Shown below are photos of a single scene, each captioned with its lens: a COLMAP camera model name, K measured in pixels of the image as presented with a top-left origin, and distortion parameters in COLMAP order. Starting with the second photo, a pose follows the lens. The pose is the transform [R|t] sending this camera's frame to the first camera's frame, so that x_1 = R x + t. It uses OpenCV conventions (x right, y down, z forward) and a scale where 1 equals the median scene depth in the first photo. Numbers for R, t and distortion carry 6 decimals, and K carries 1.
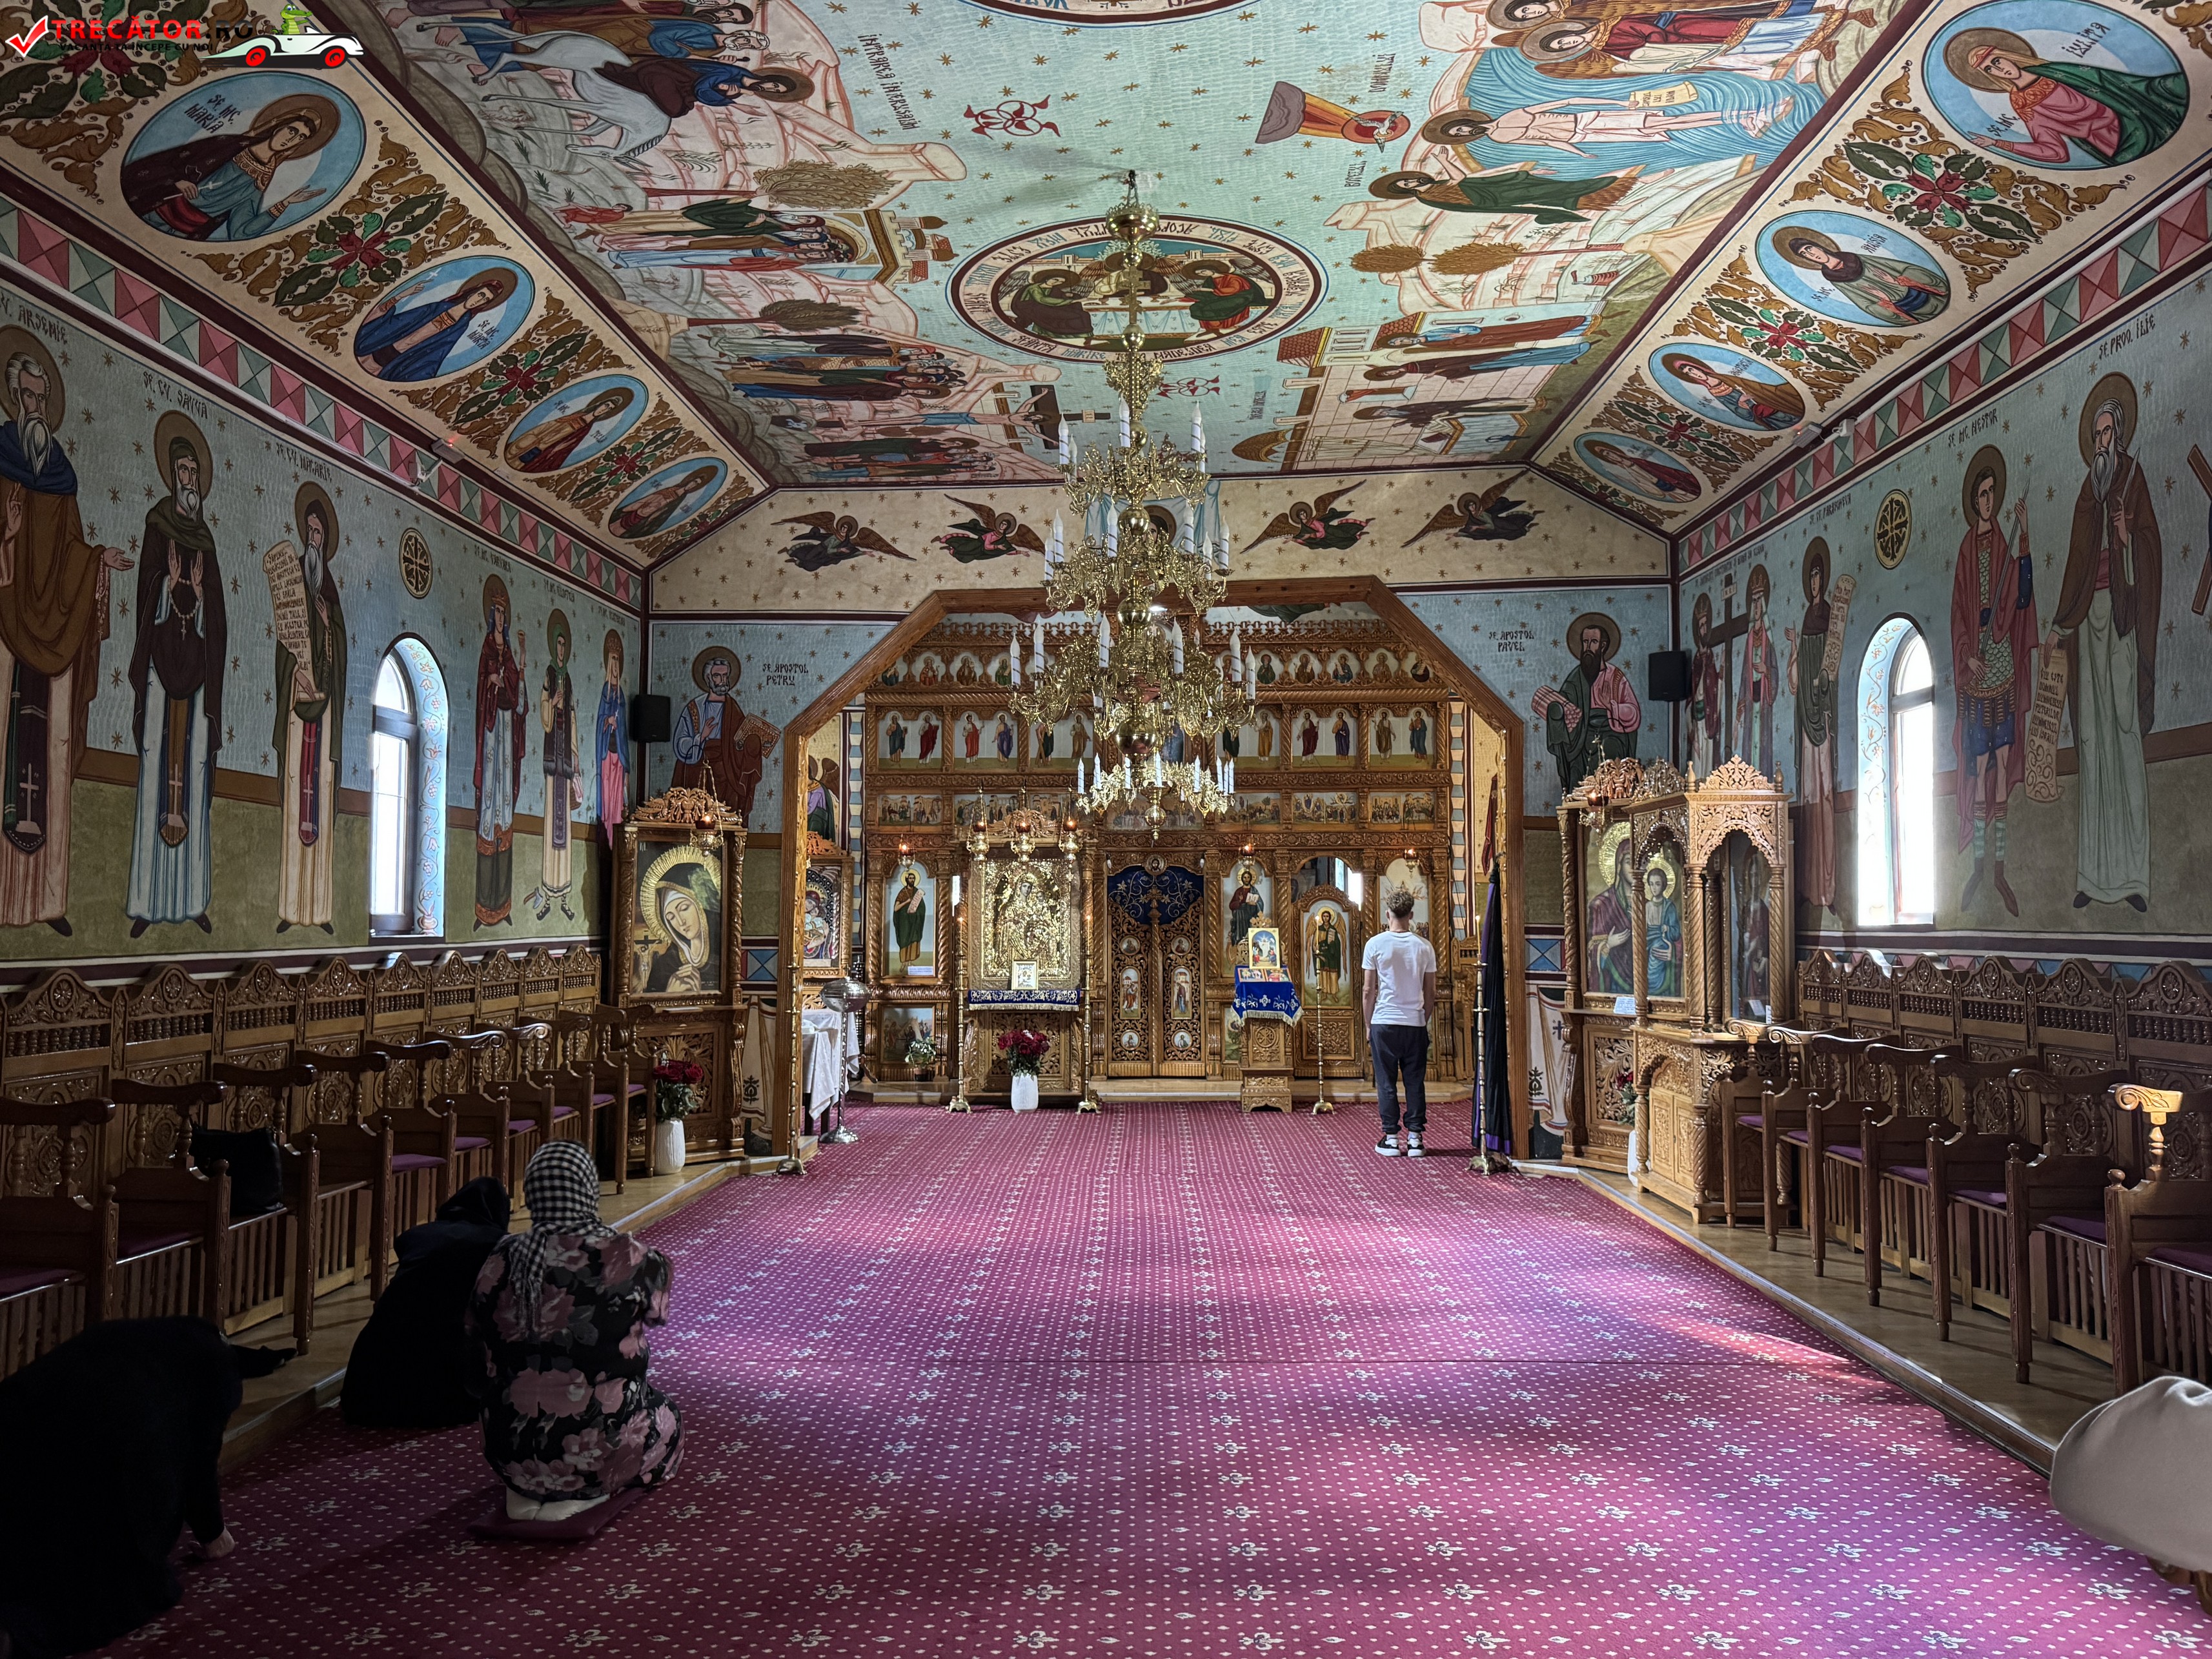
lens RADIAL K [[1531.3, 0, 1106.0], [0, 1531.3, 829.5], [0, 0, 1]] dist [0.187480, -0.371182]
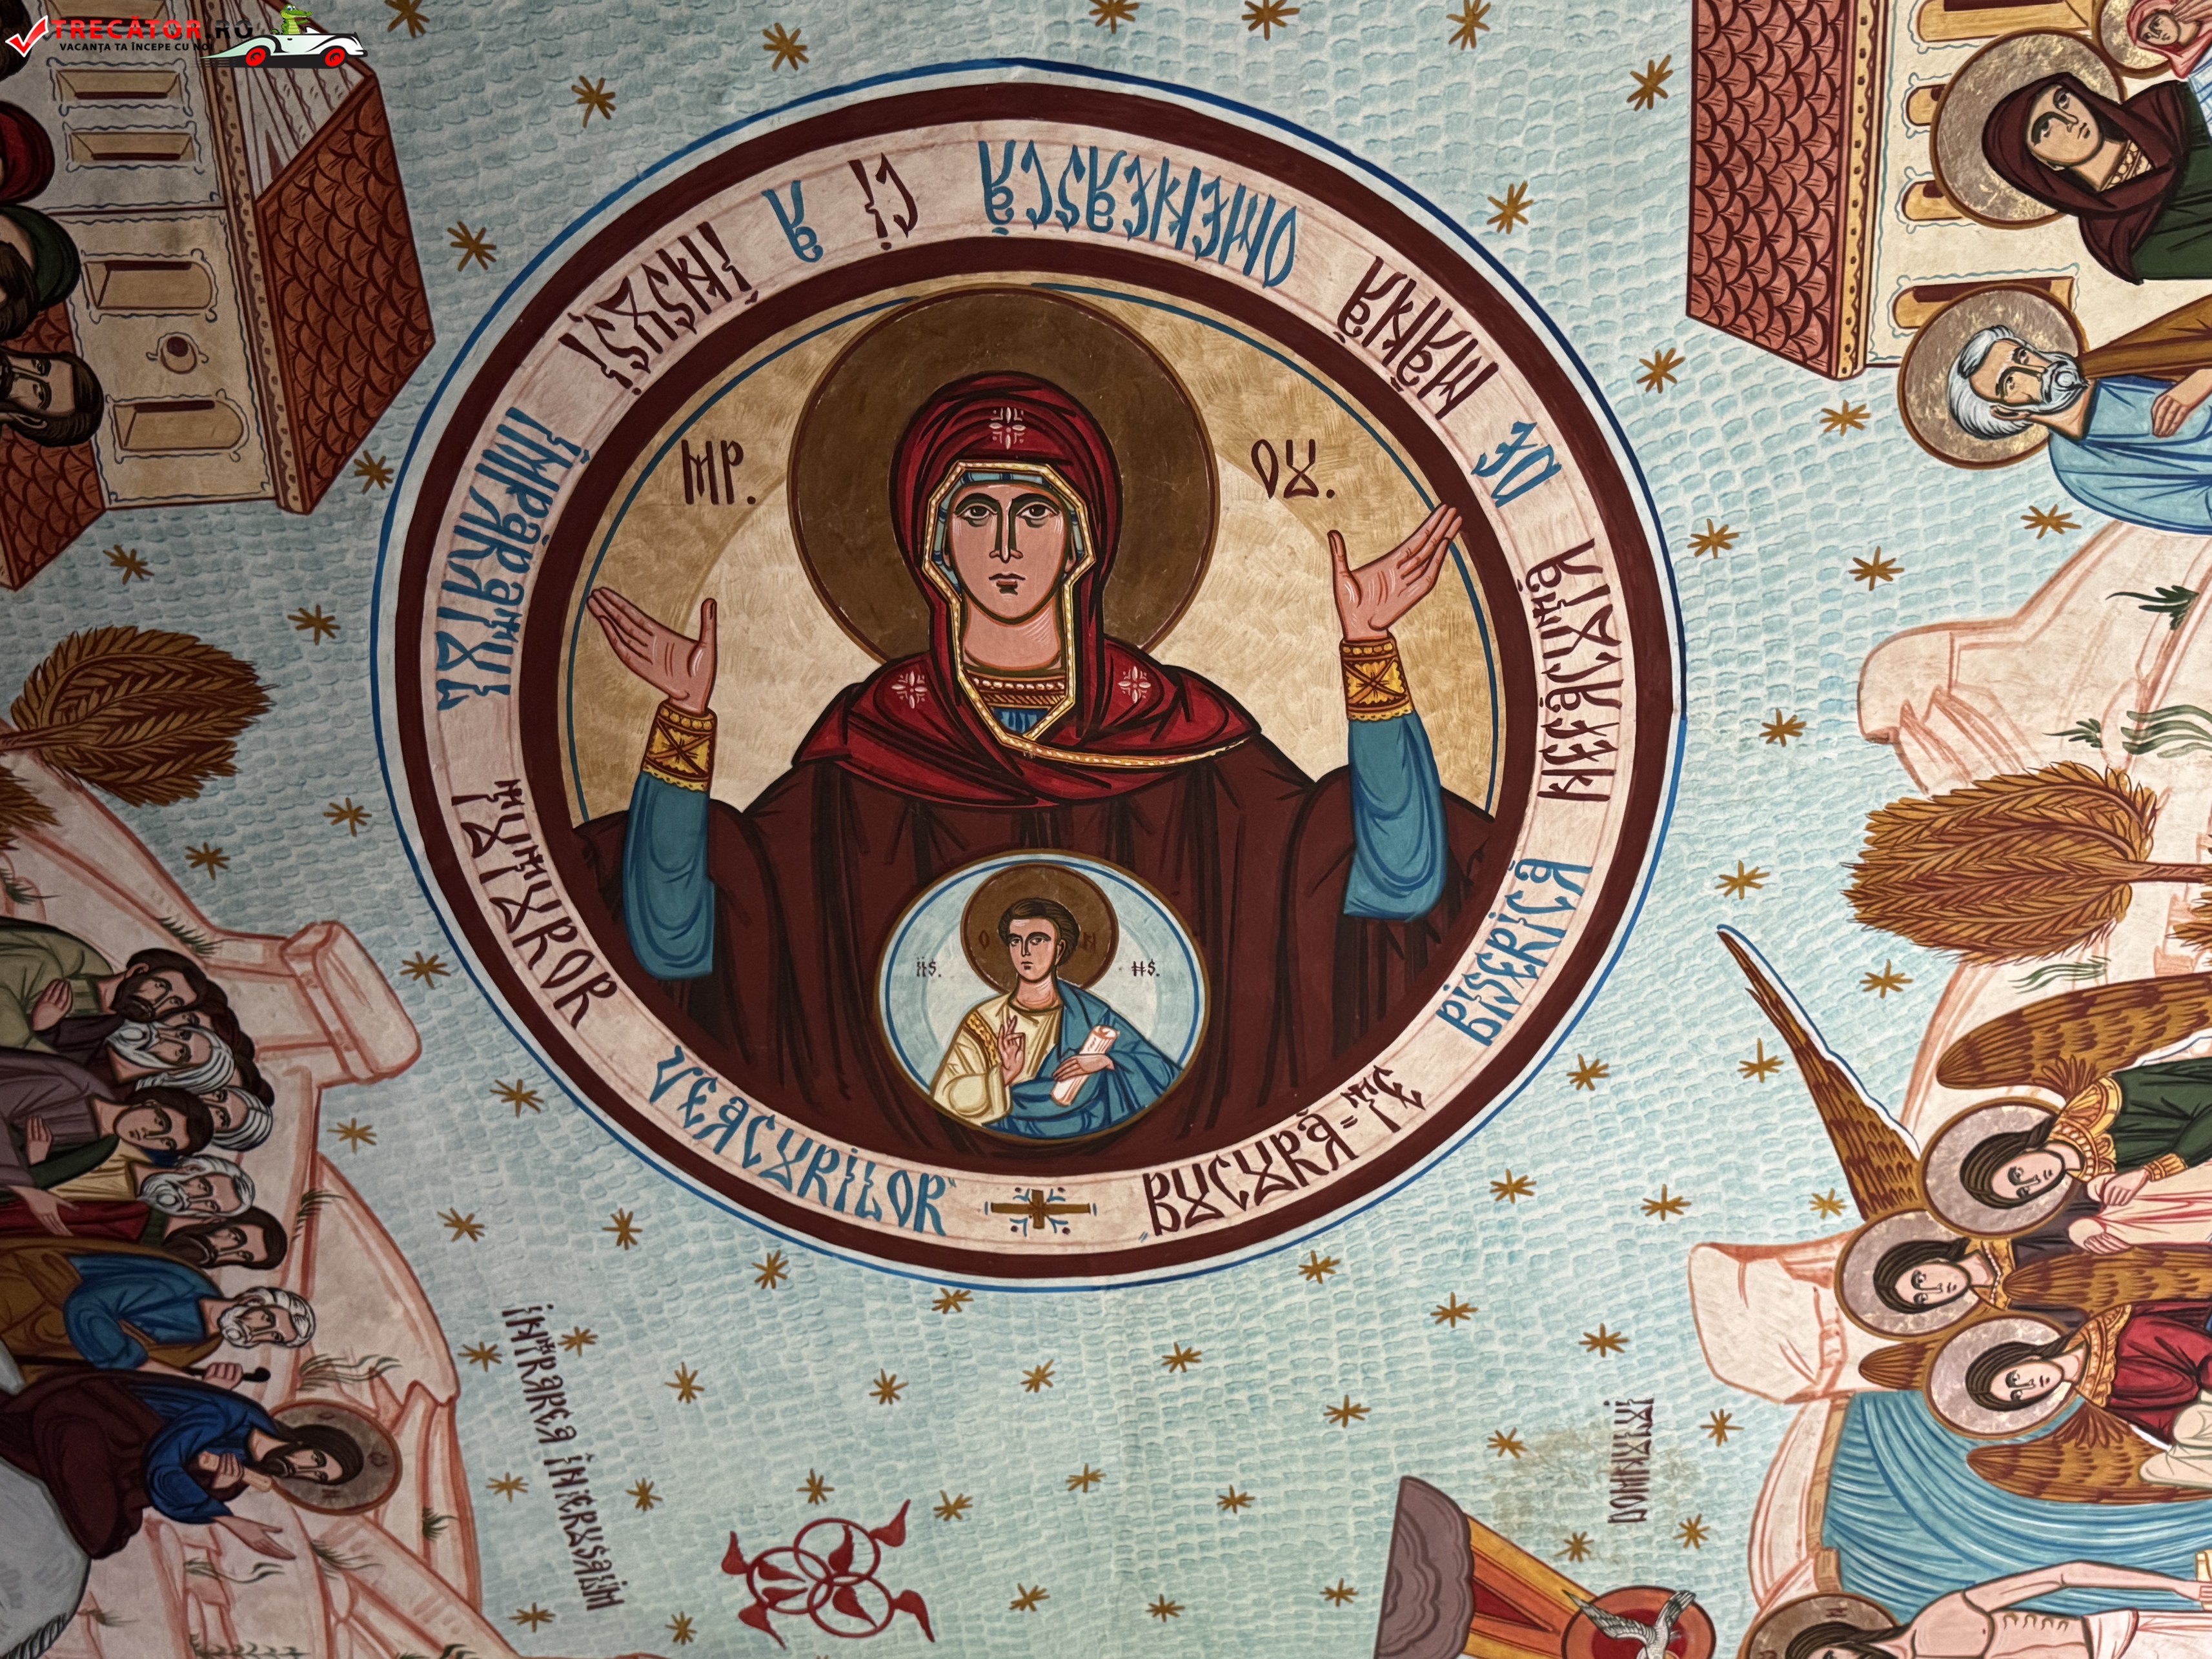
lens RADIAL K [[2197.7, 0, 1100.2], [0, 2197.7, 835.1], [0, 0, 1]] dist [0.181384, -0.427621]
pose [[0.998960, 0.004076, -0.045409, 0.050579], [-0.041947, 0.472398, -0.880387, 0.012993], [0.017862, 0.881376, 0.472078, 0.533235]]
